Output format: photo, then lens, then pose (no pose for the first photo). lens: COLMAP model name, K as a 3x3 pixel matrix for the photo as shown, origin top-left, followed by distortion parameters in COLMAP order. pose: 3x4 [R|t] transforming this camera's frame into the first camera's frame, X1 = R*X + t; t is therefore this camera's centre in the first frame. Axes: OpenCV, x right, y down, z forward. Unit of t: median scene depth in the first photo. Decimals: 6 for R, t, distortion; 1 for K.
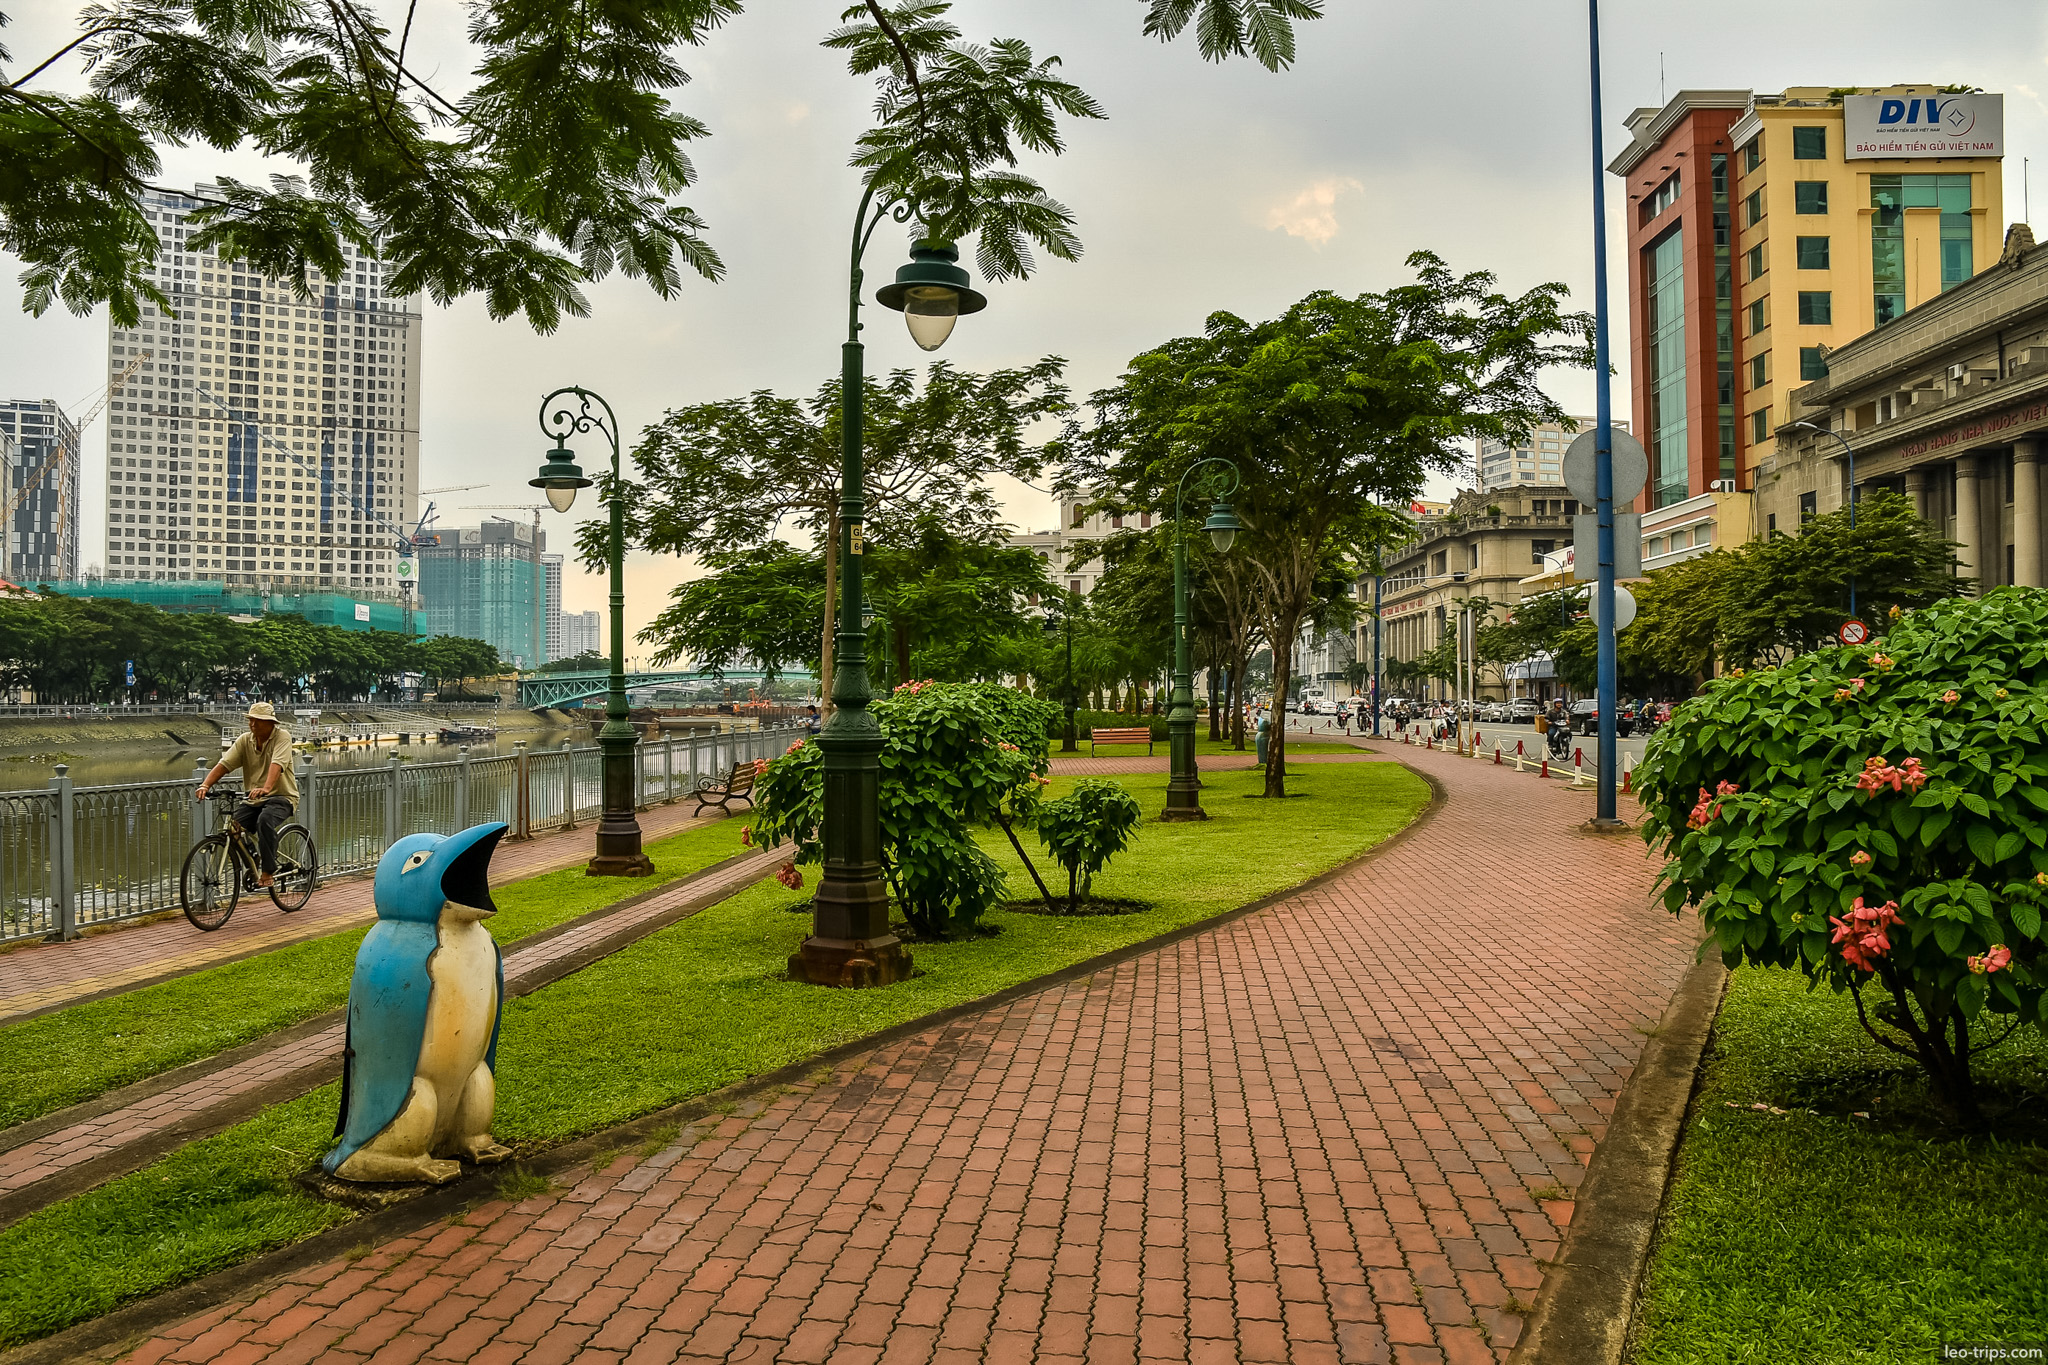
lens RADIAL K [[1567.4, 0, 1027.1], [0, 1567.4, 679.4], [0, 0, 1]] dist [-0.002279, -0.000890]
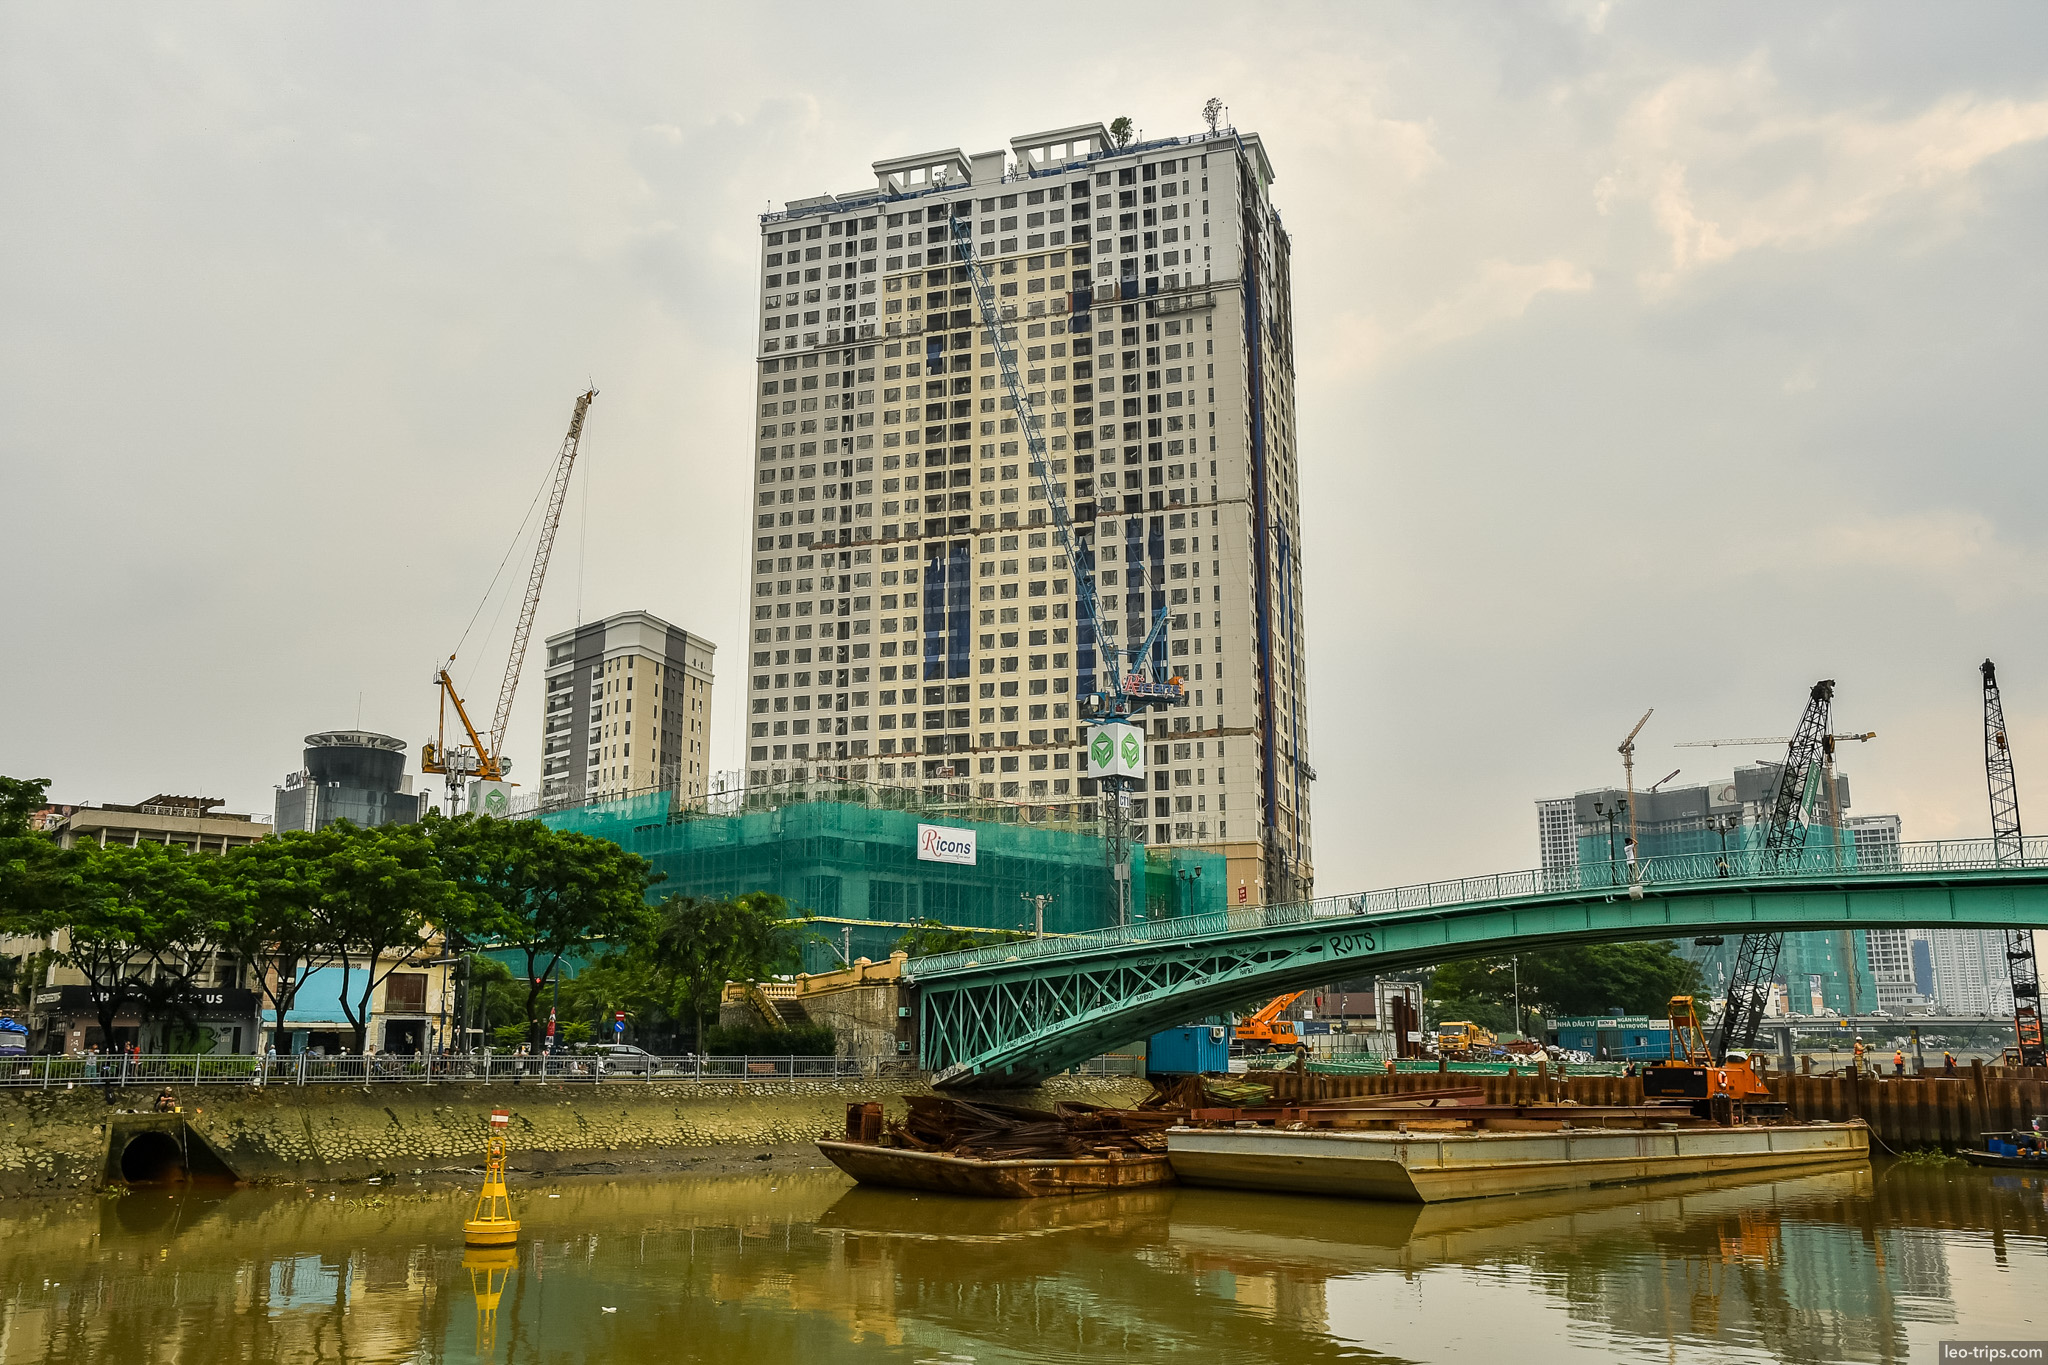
lens RADIAL K [[1713.8, 0, 1023.4], [0, 1713.8, 677.5], [0, 0, 1]] dist [-0.014930, -0.001173]
pose [[0.661629, -0.164438, -0.731578, -0.047274], [0.008997, 0.977328, -0.211539, 0.012561], [0.749777, 0.133379, 0.648108, 0.628196]]
